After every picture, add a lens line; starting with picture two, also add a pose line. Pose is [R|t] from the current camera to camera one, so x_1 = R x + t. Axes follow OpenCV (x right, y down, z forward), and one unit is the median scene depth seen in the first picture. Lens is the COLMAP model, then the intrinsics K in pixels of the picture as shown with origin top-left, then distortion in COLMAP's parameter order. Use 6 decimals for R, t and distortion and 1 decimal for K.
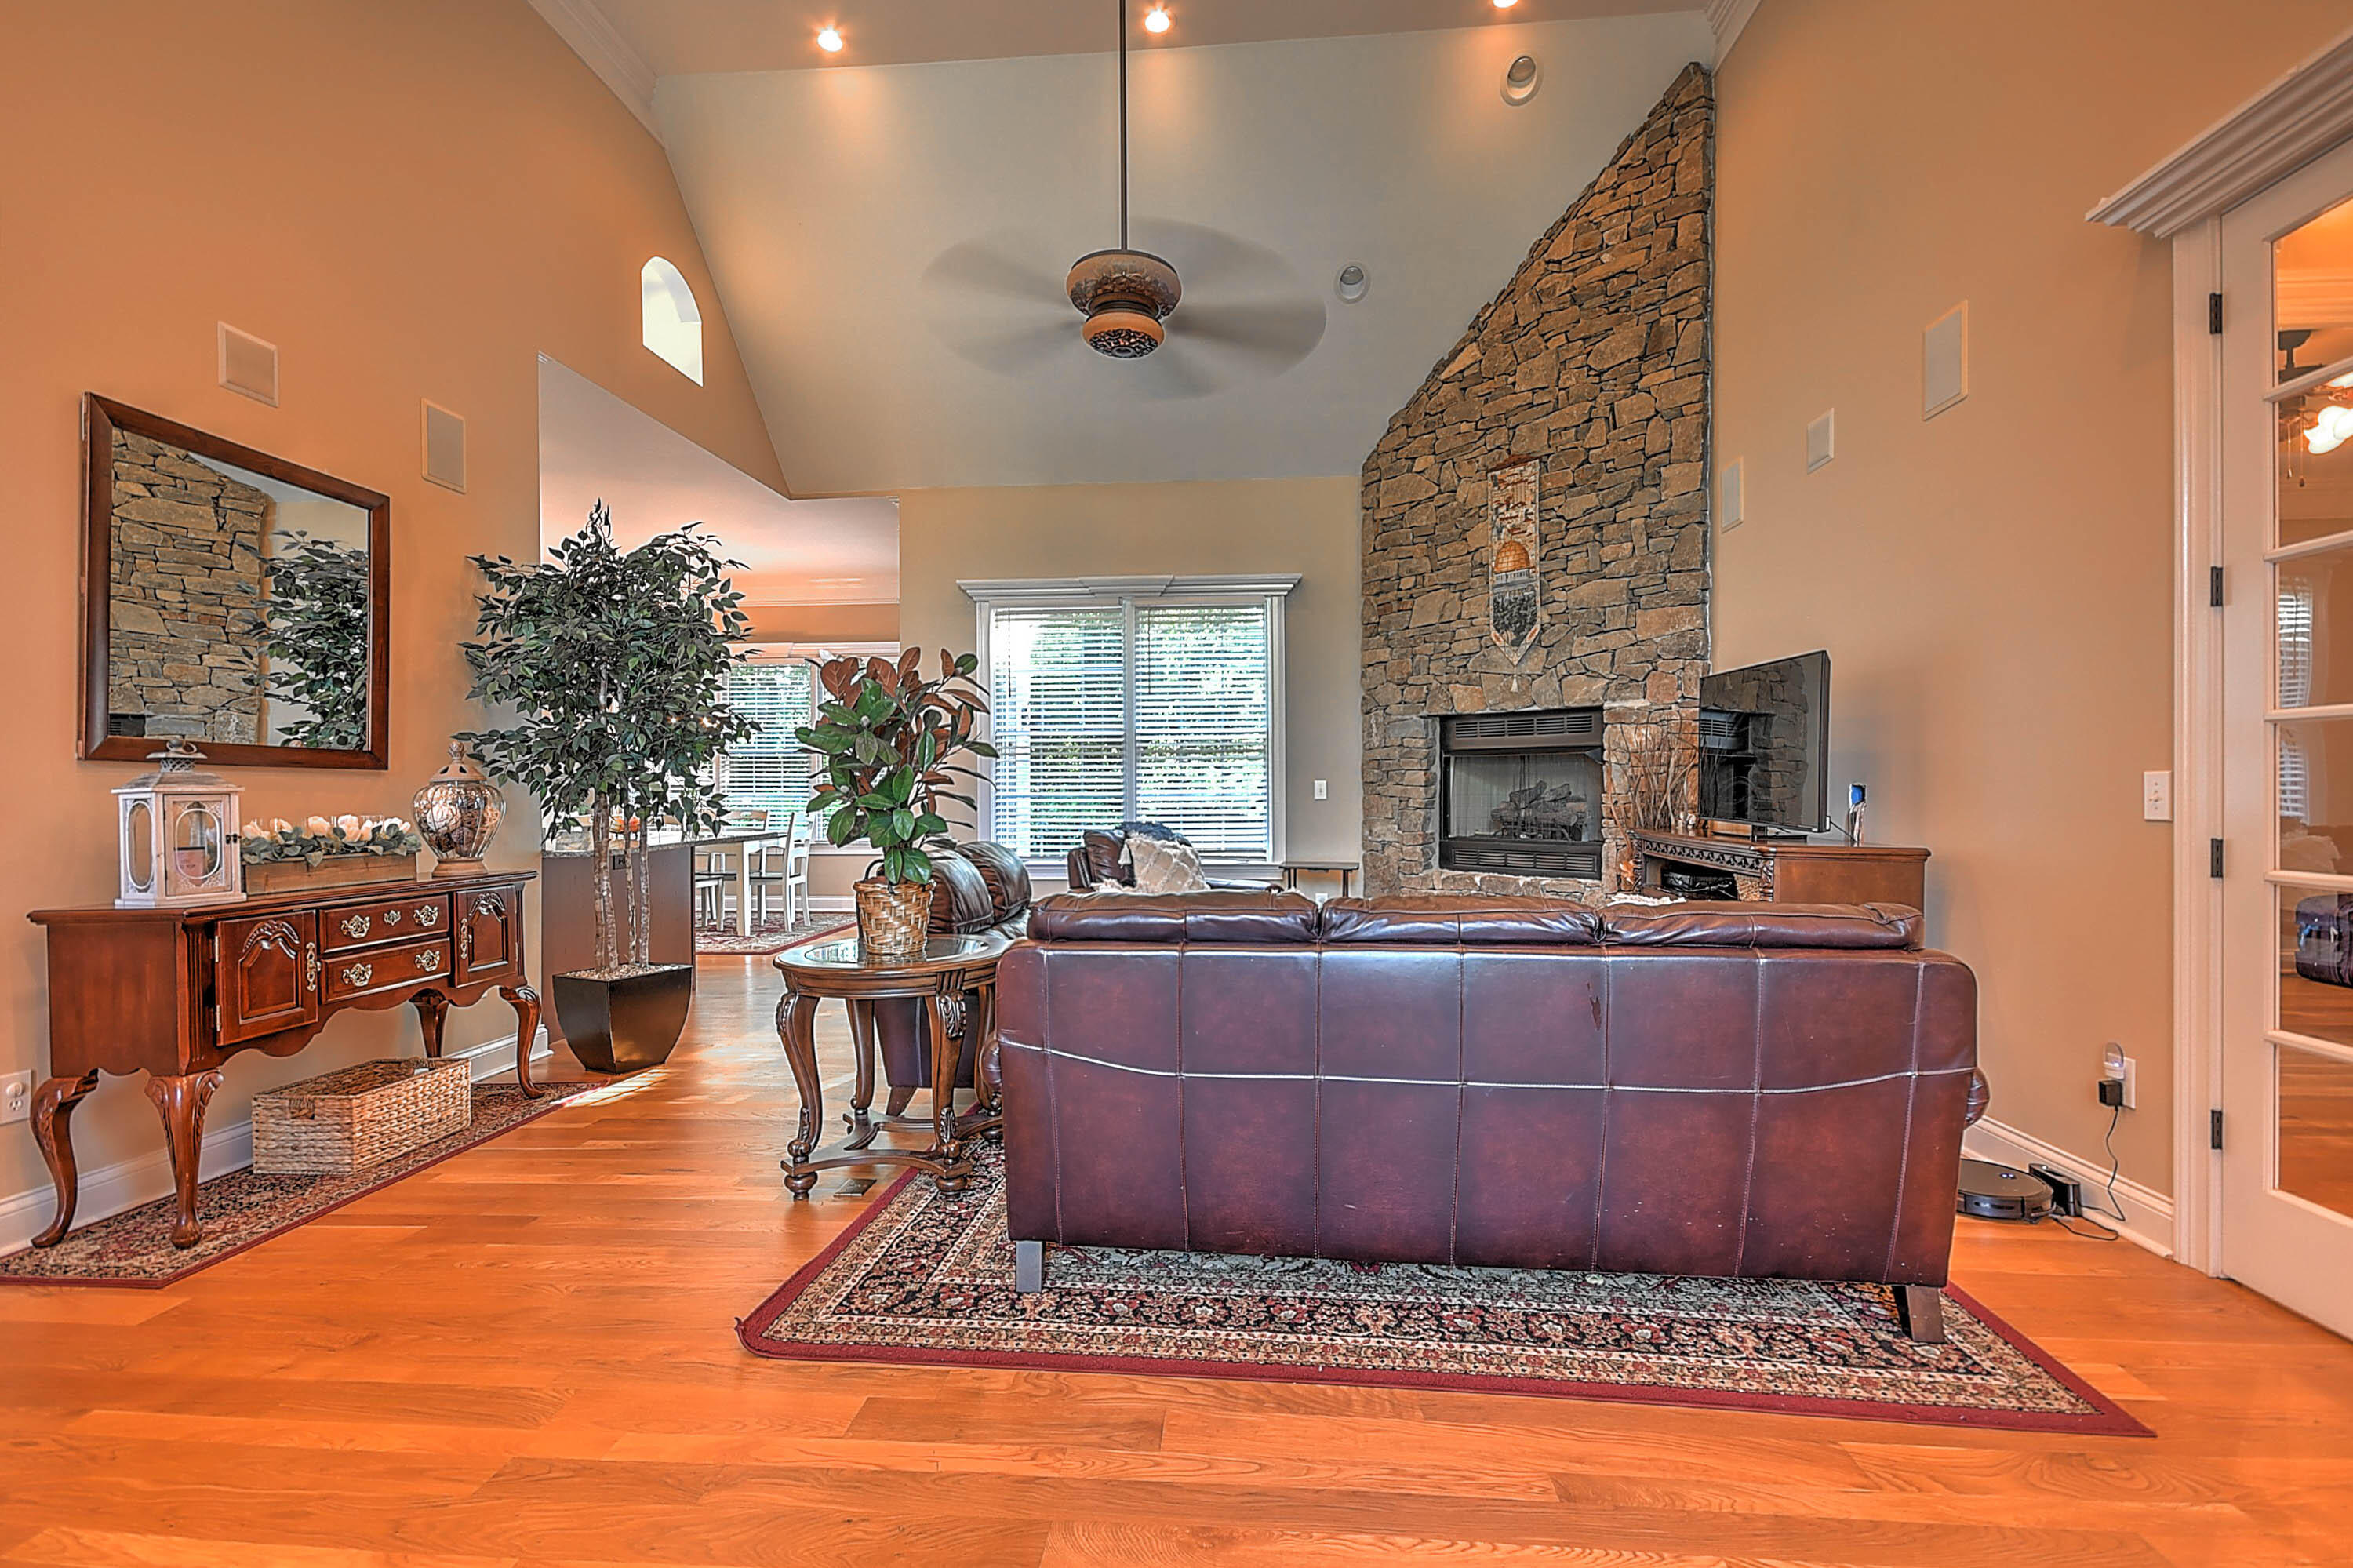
lens RADIAL K [[1045.0, 0, 1176.9], [0, 1045.0, 793.4], [0, 0, 1]] dist [0.016553, 0.000157]
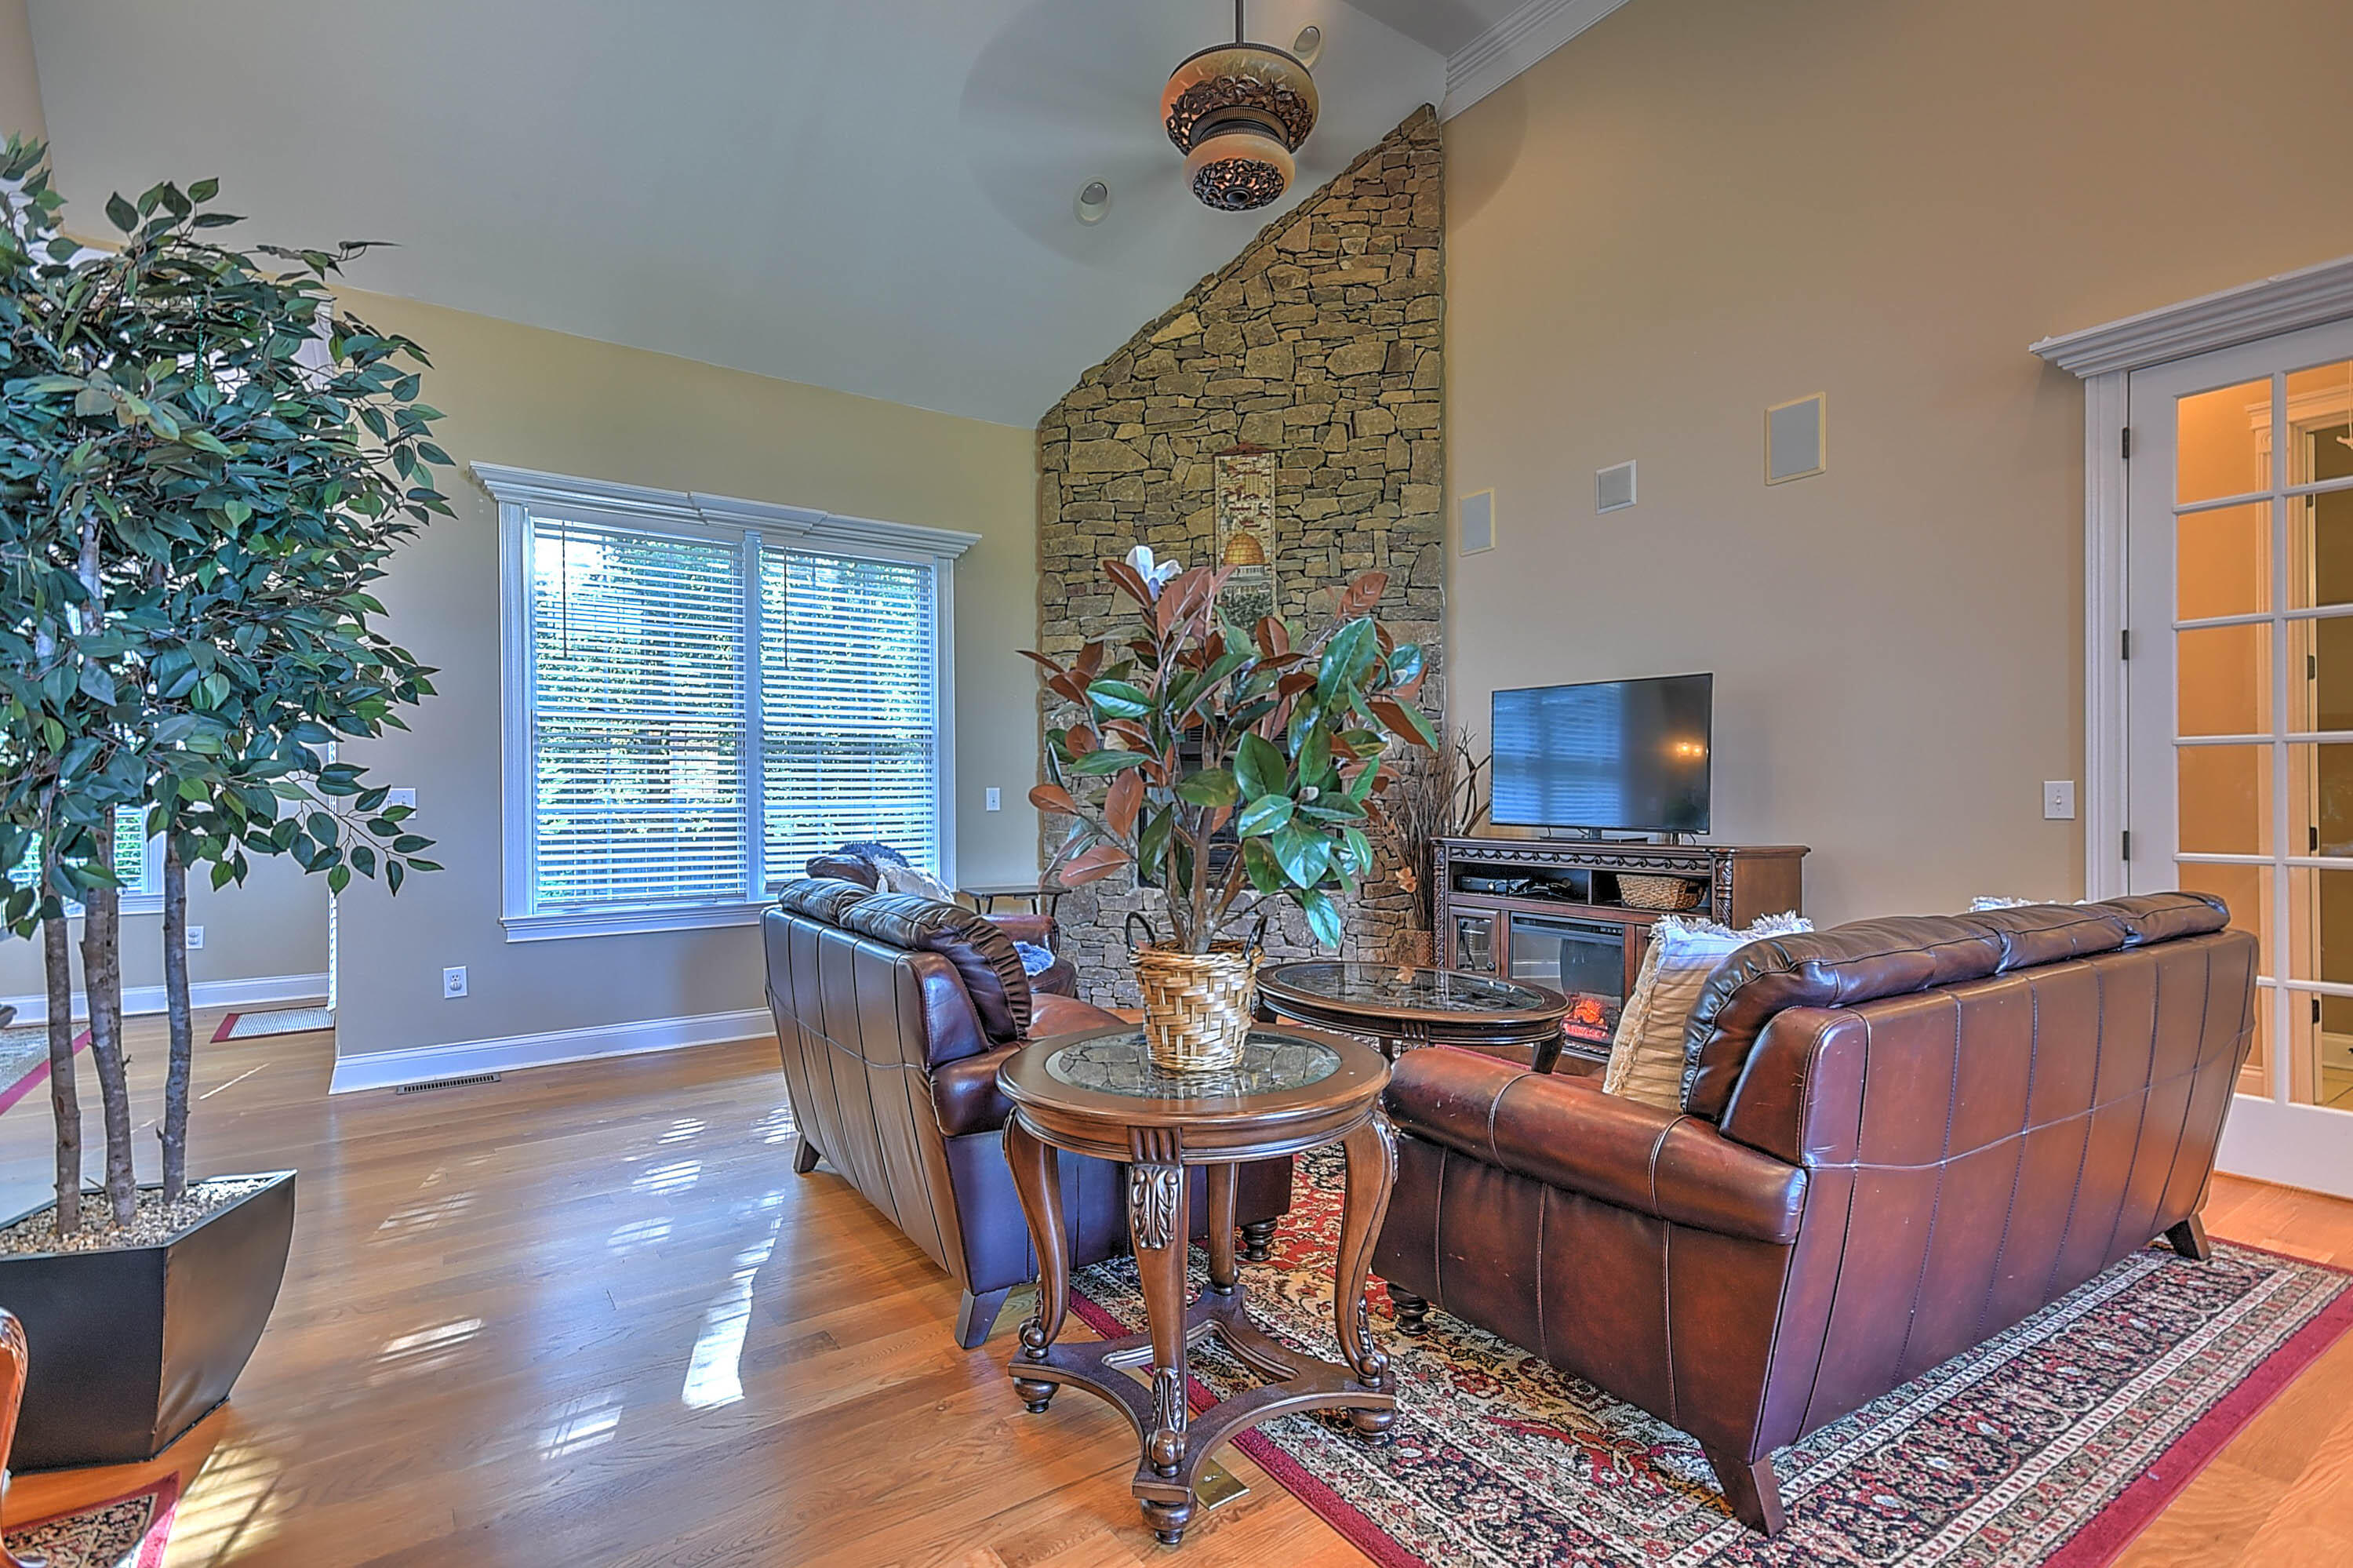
lens RADIAL K [[1113.1, 0, 1179.7], [0, 1113.1, 789.1], [0, 0, 1]] dist [0.022840, -0.000910]
pose [[0.775596, 0.003553, 0.631219, -0.382294], [0.005923, 0.999899, -0.012905, 0.001018], [-0.631201, 0.013748, 0.775497, 0.283196]]
